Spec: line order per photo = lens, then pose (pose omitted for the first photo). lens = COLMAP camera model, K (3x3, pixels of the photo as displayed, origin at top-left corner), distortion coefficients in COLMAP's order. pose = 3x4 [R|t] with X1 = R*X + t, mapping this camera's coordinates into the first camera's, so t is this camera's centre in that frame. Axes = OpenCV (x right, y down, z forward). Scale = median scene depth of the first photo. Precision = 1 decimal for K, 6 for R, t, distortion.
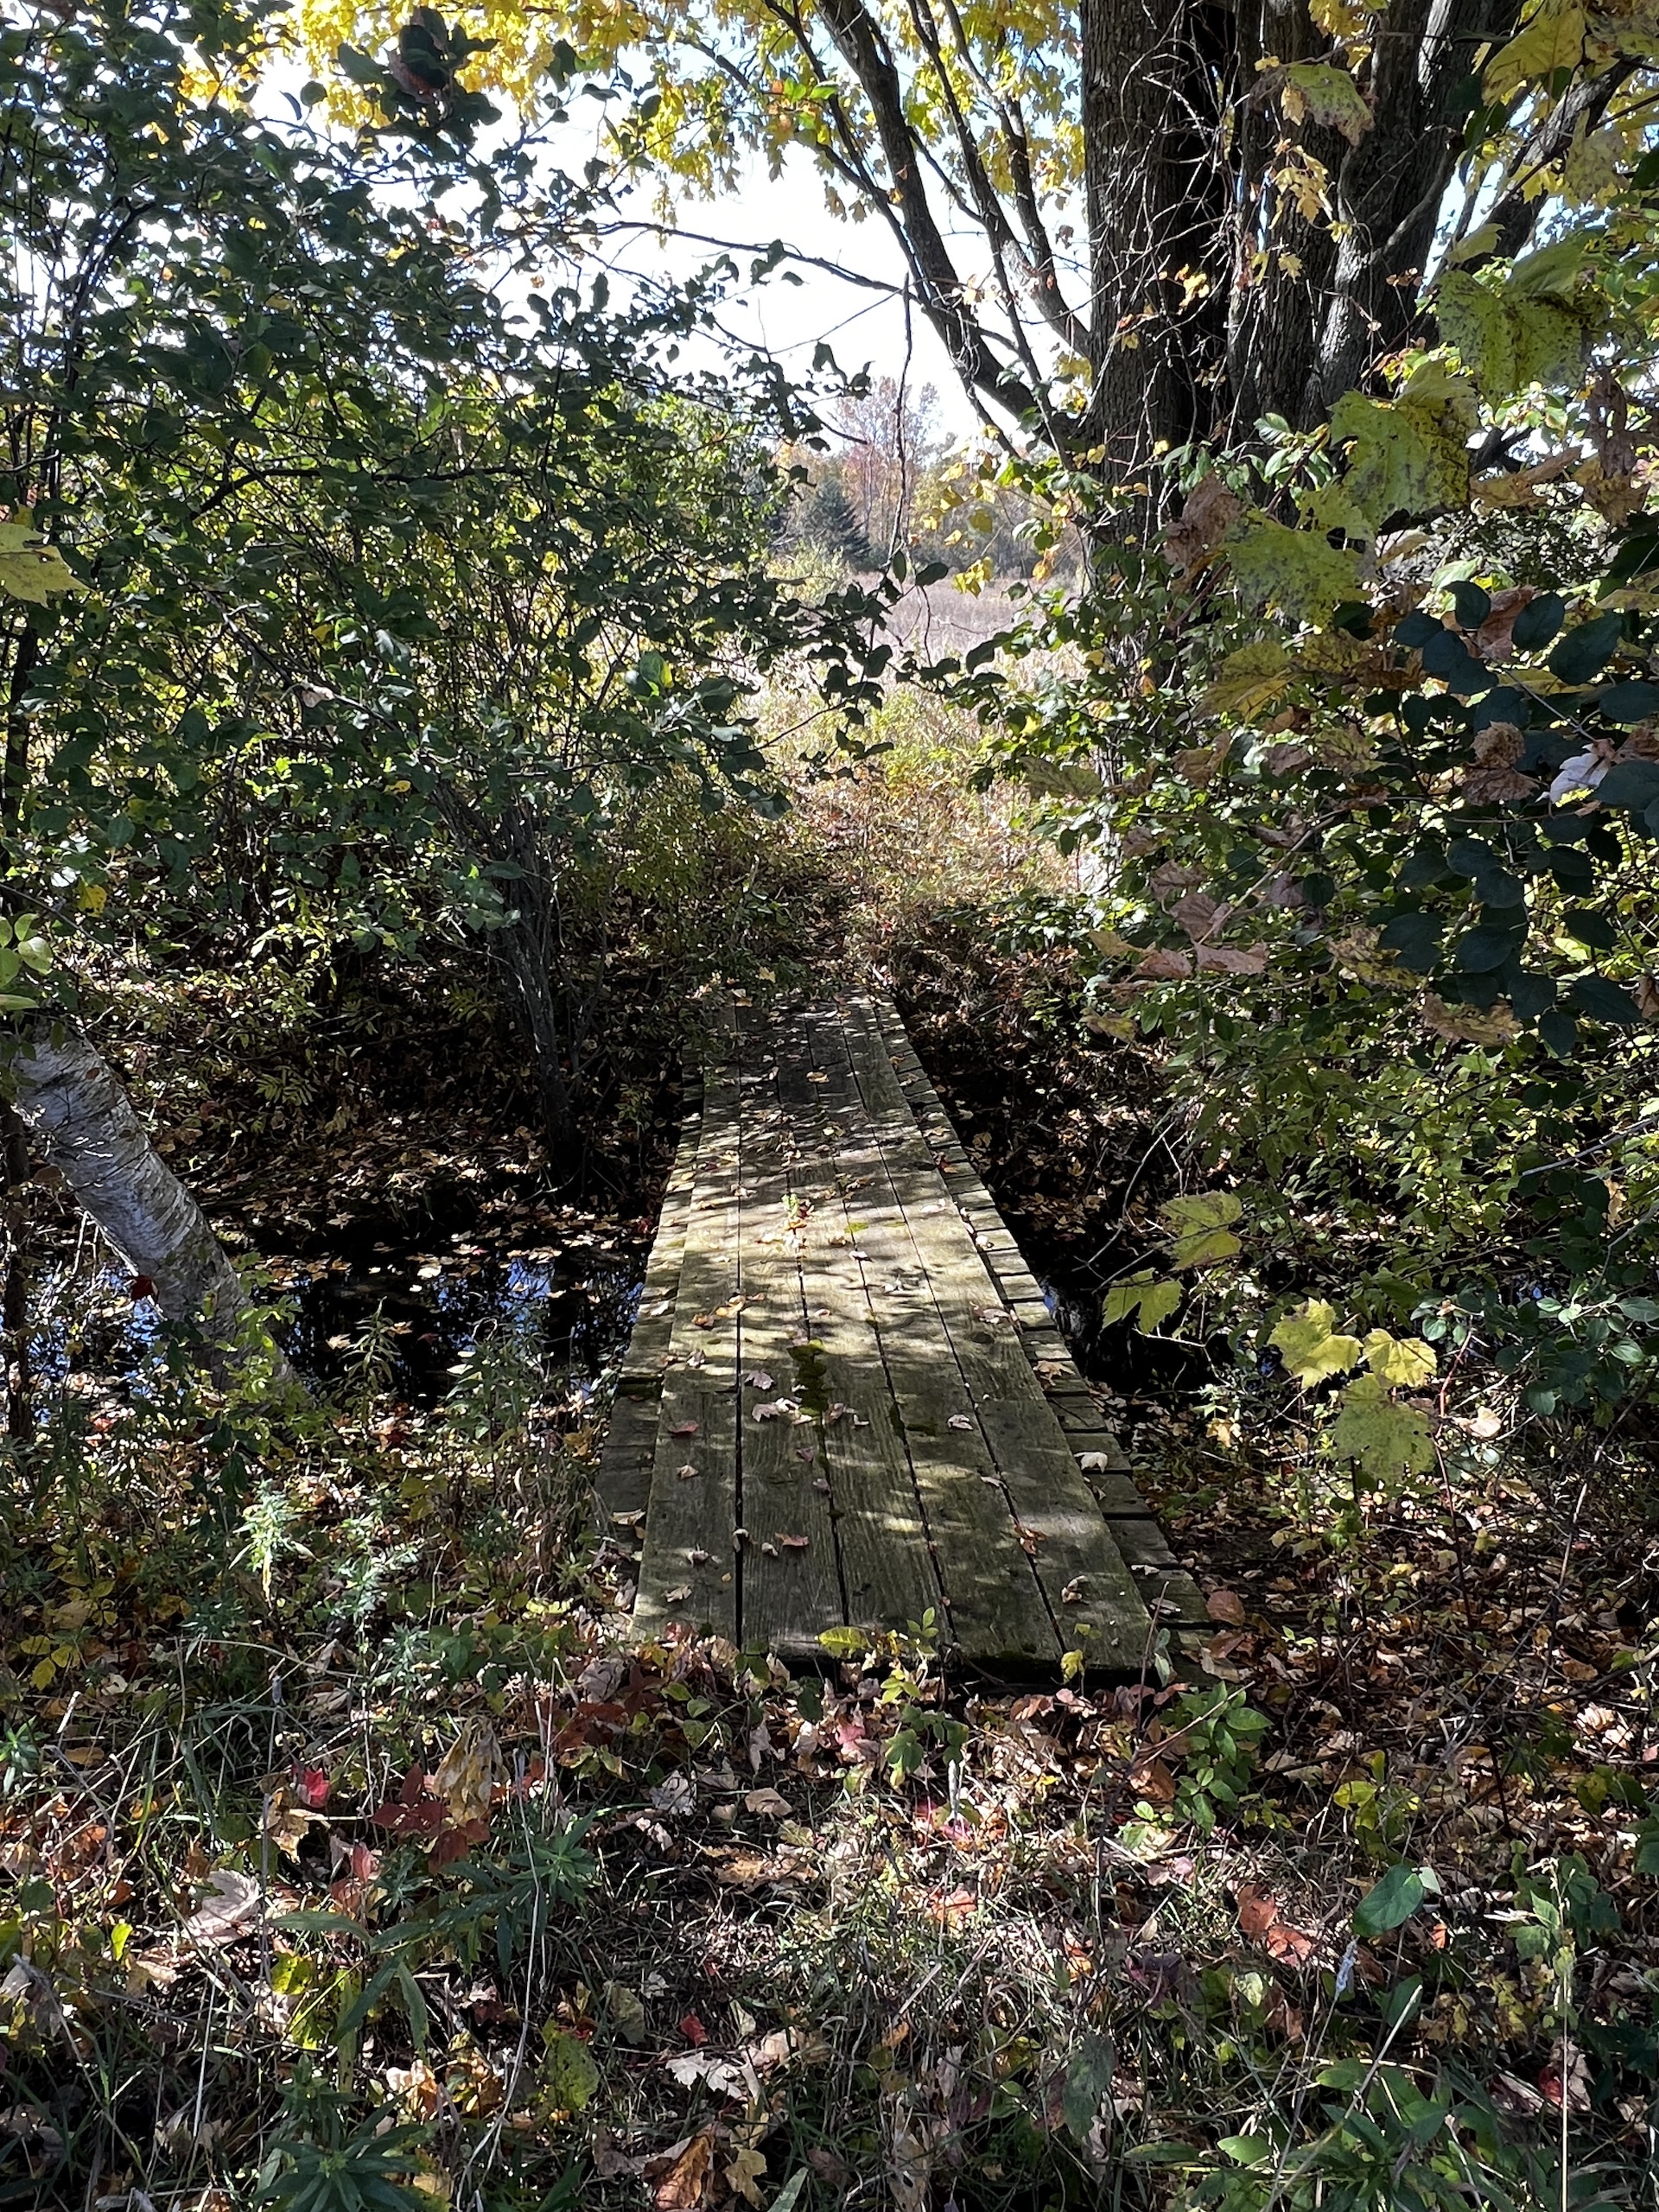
lens RADIAL K [[1353.5, 0, 828.6], [0, 1353.5, 1105.4], [0, 0, 1]] dist [-0.000101, -0.000006]
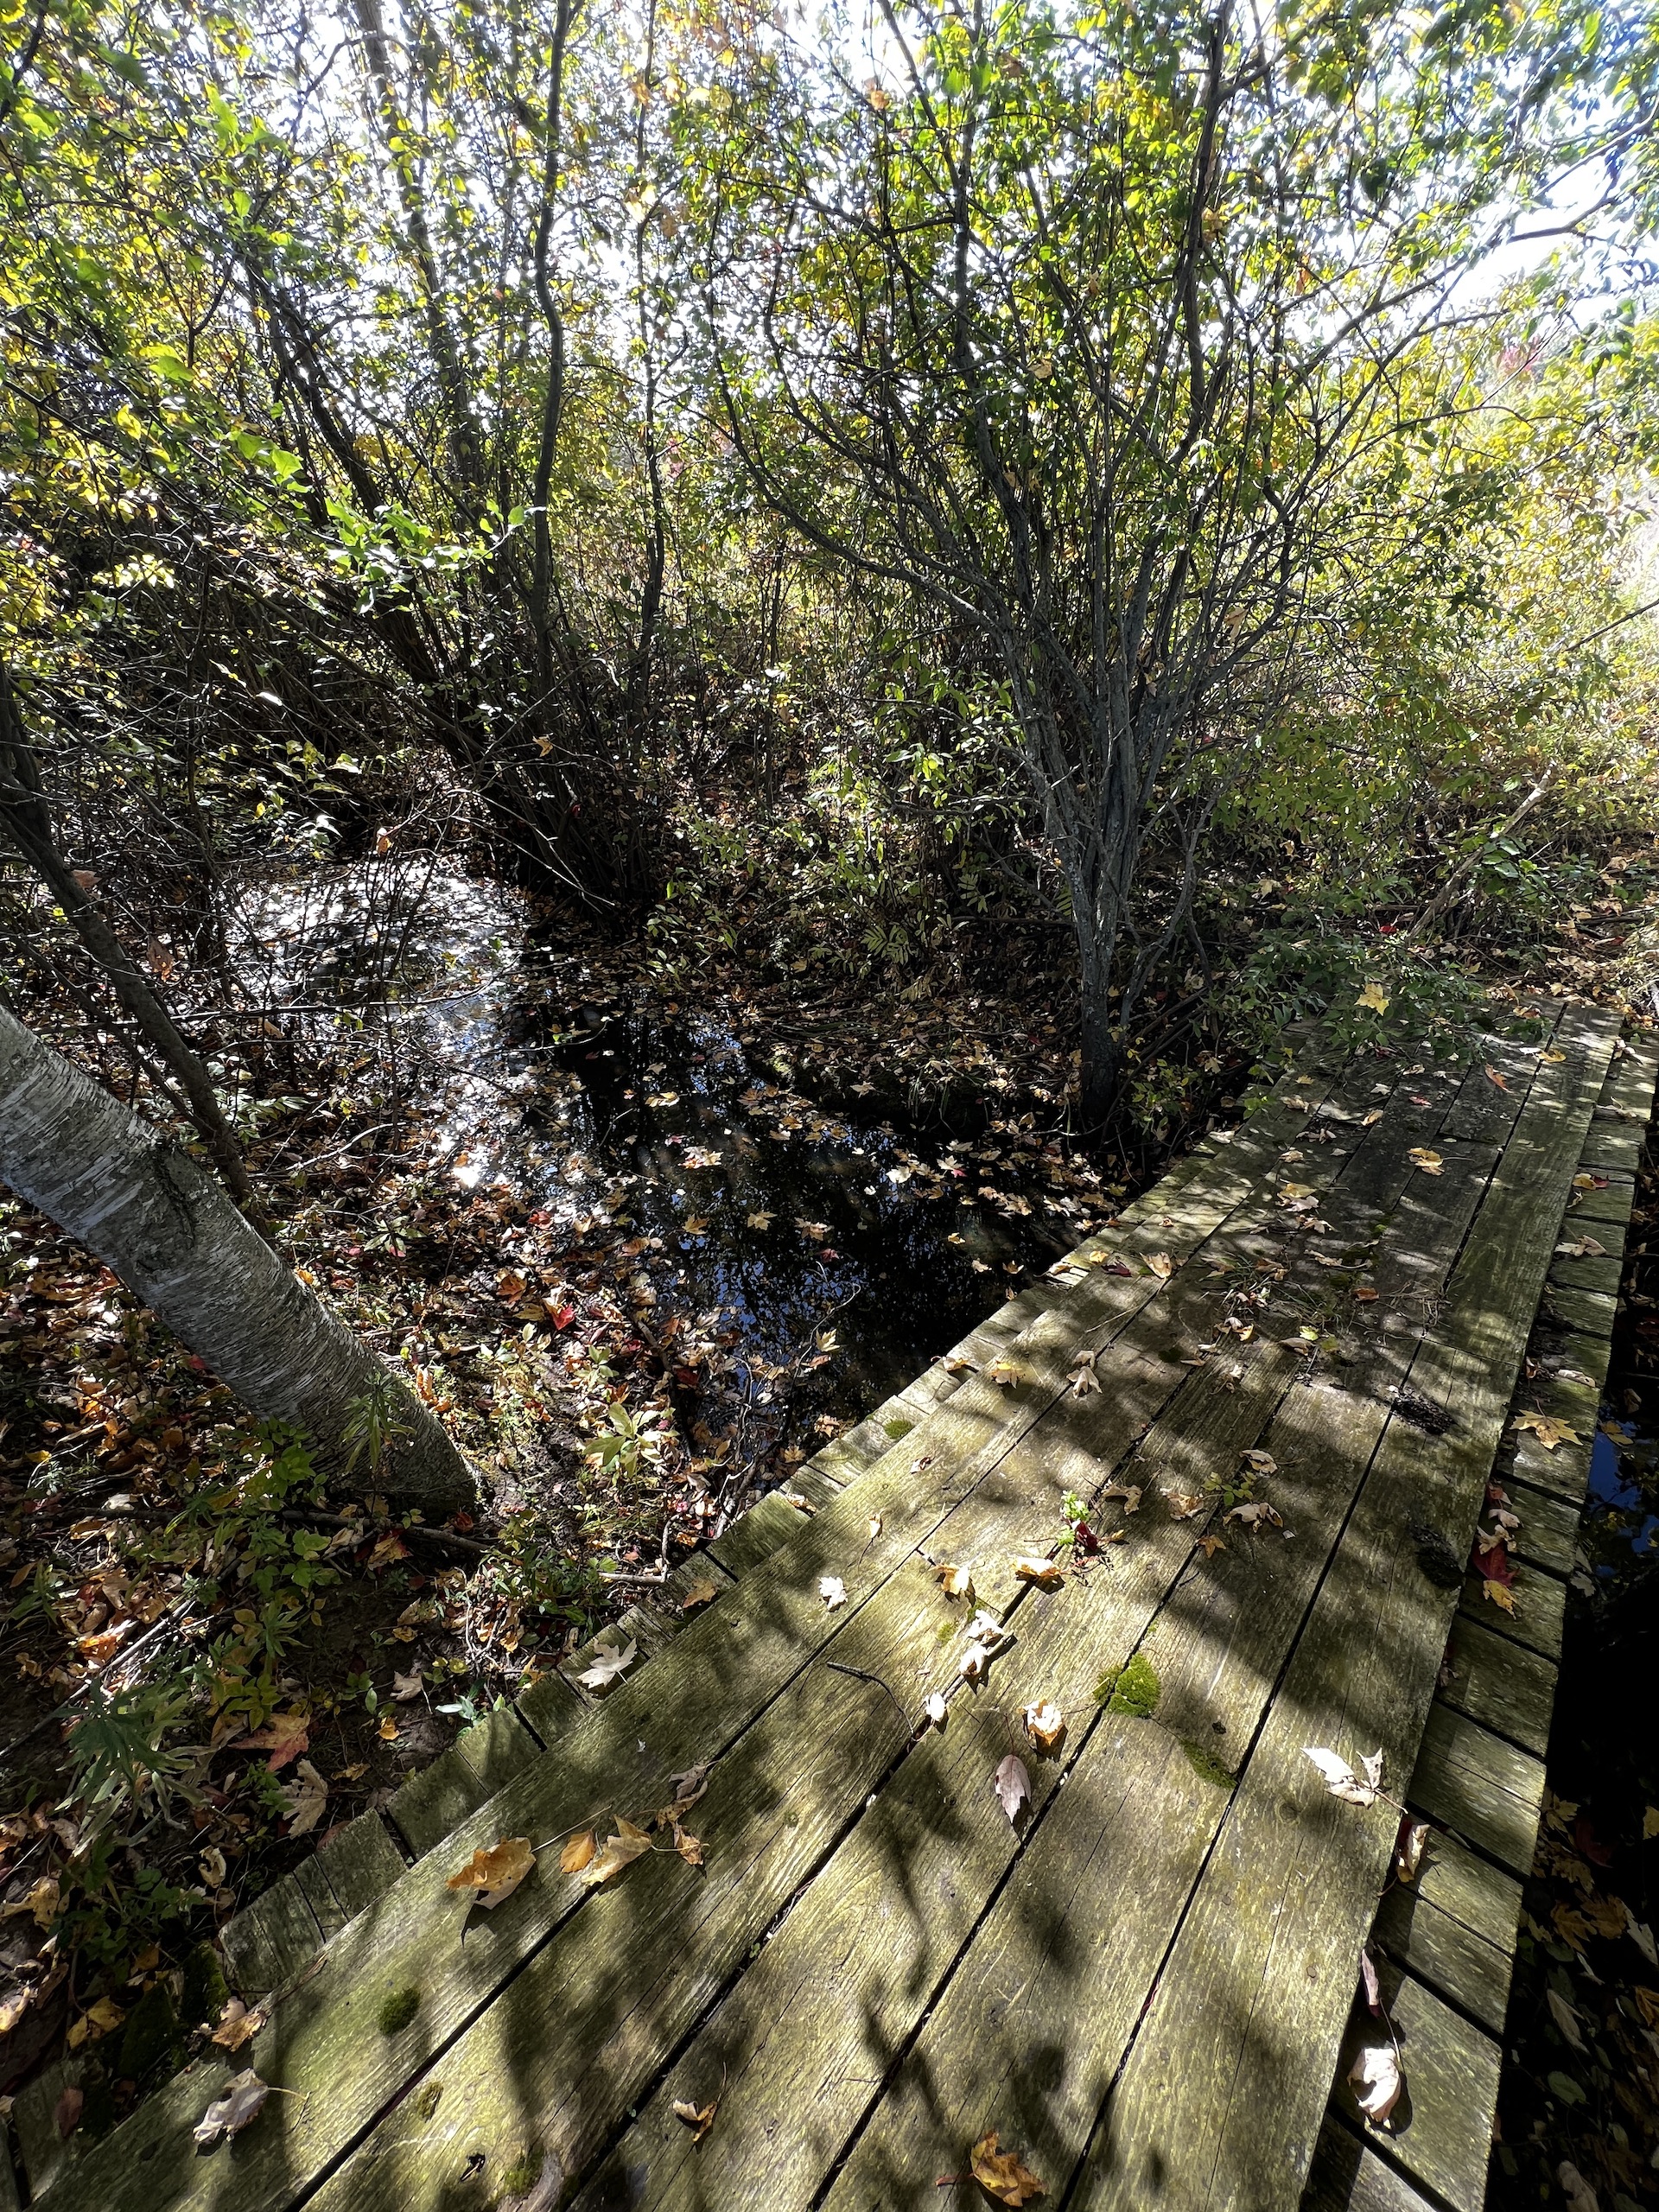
lens RADIAL K [[886.3, 0, 832.9], [0, 886.3, 1106.2], [0, 0, 1]] dist [0.002300, 0.000138]
pose [[0.706979, 0.380533, -0.596134, 0.035297], [-0.237913, 0.921748, 0.306233, -0.107404], [0.666017, -0.074672, 0.742190, 0.486557]]
